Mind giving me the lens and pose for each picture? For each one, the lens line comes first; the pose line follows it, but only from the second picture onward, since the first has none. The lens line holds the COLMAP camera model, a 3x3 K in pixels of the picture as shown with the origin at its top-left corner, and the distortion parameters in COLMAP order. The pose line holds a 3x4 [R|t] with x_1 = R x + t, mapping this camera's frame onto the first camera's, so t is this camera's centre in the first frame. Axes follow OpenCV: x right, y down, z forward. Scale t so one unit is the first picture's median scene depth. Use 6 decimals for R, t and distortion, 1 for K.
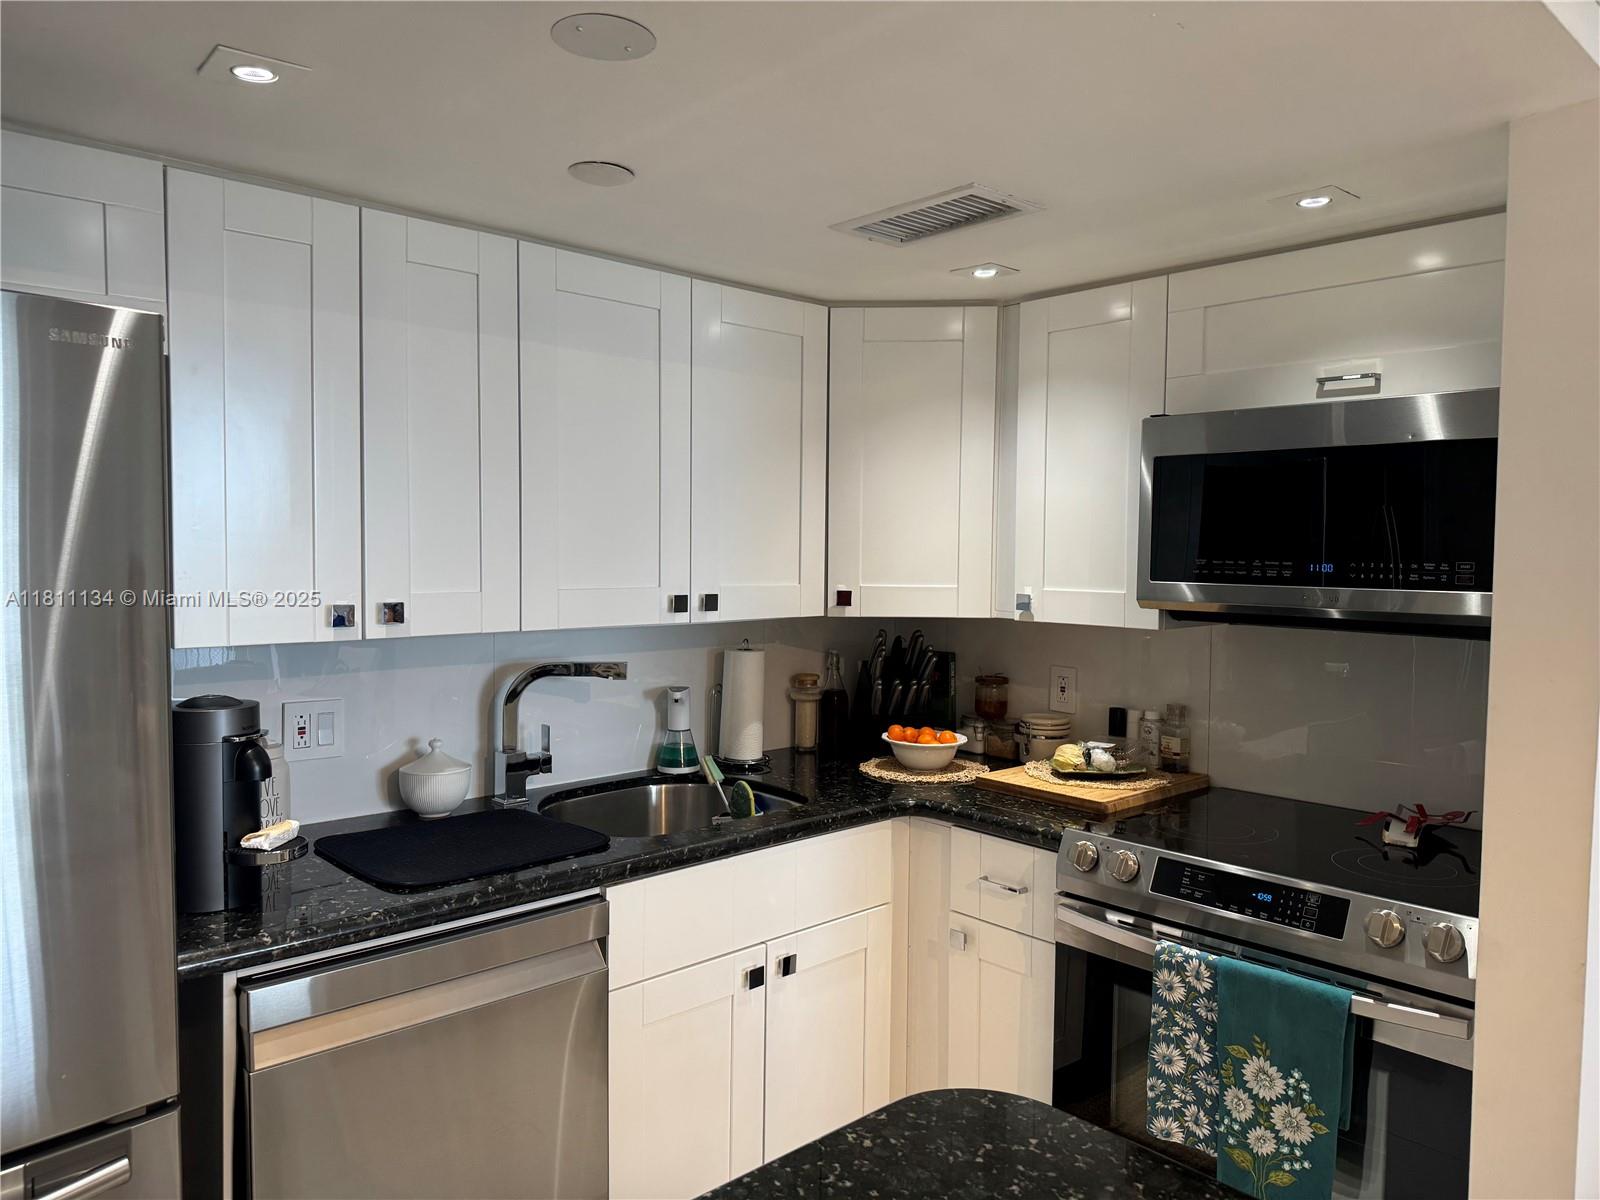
lens RADIAL K [[1110.6, 0, 795.4], [0, 1110.6, 595.6], [0, 0, 1]] dist [0.056409, -0.080807]
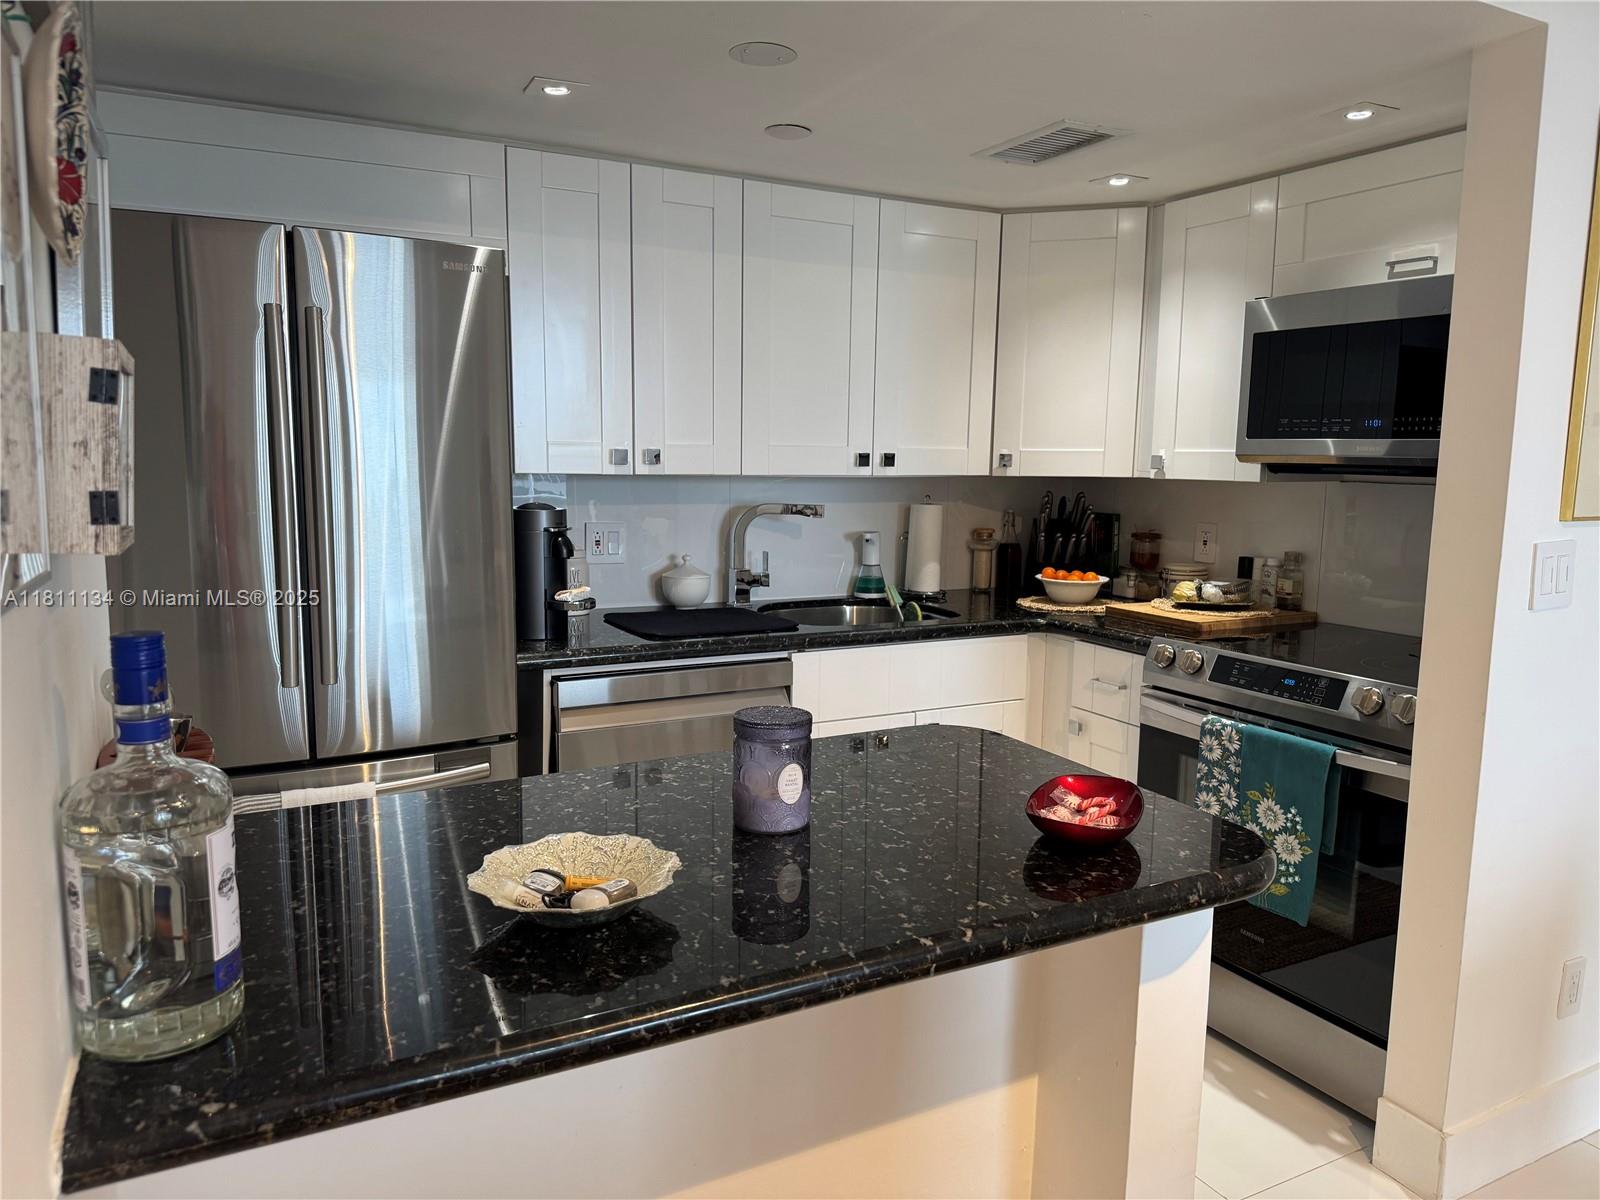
lens RADIAL K [[1110.6, 0, 798.0], [0, 1110.6, 595.8], [0, 0, 1]] dist [0.056409, -0.080807]
pose [[0.967128, 0.037910, -0.251450, 0.168049], [-0.016902, 0.996222, 0.085188, 0.062735], [0.253729, -0.078138, 0.964114, -0.306075]]
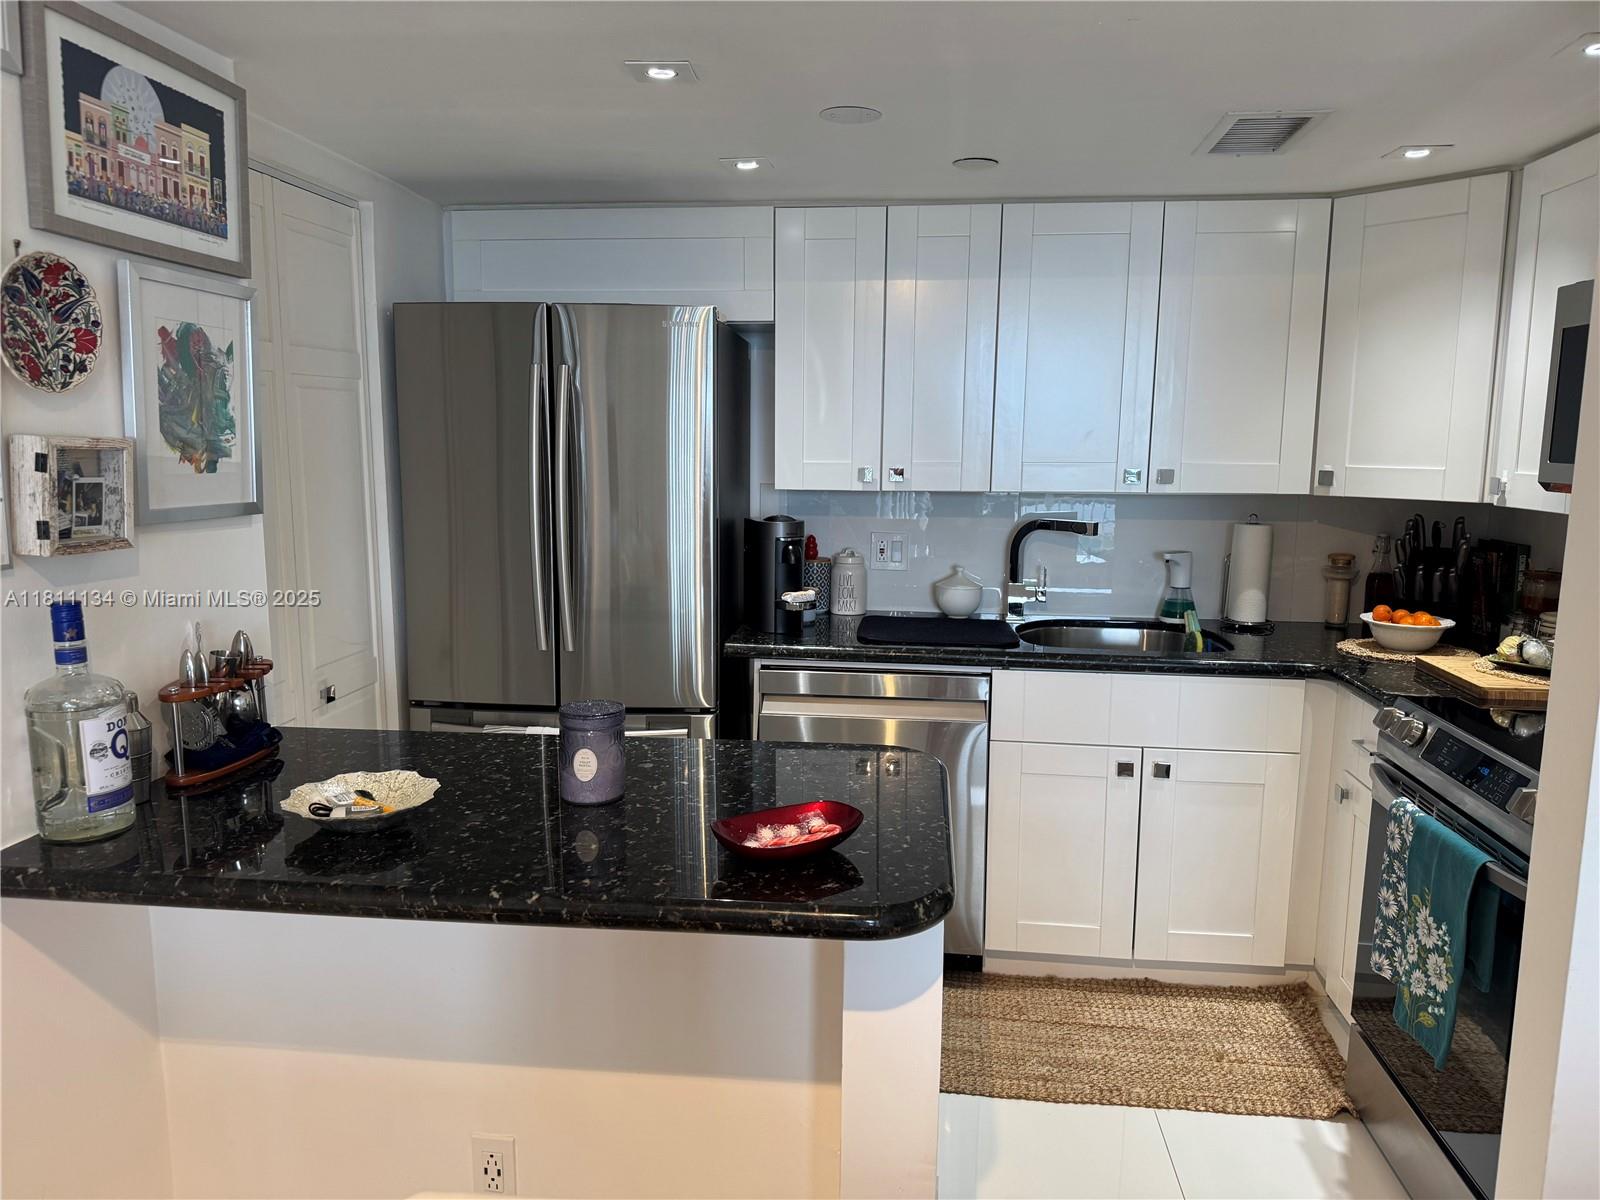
lens RADIAL K [[1110.6, 0, 801.9], [0, 1110.6, 592.6], [0, 0, 1]] dist [0.056409, -0.080807]
pose [[0.661399, 0.102552, -0.742990, 0.643821], [-0.035884, 0.993801, 0.105227, 0.020246], [0.749175, -0.042936, 0.660979, -0.109346]]
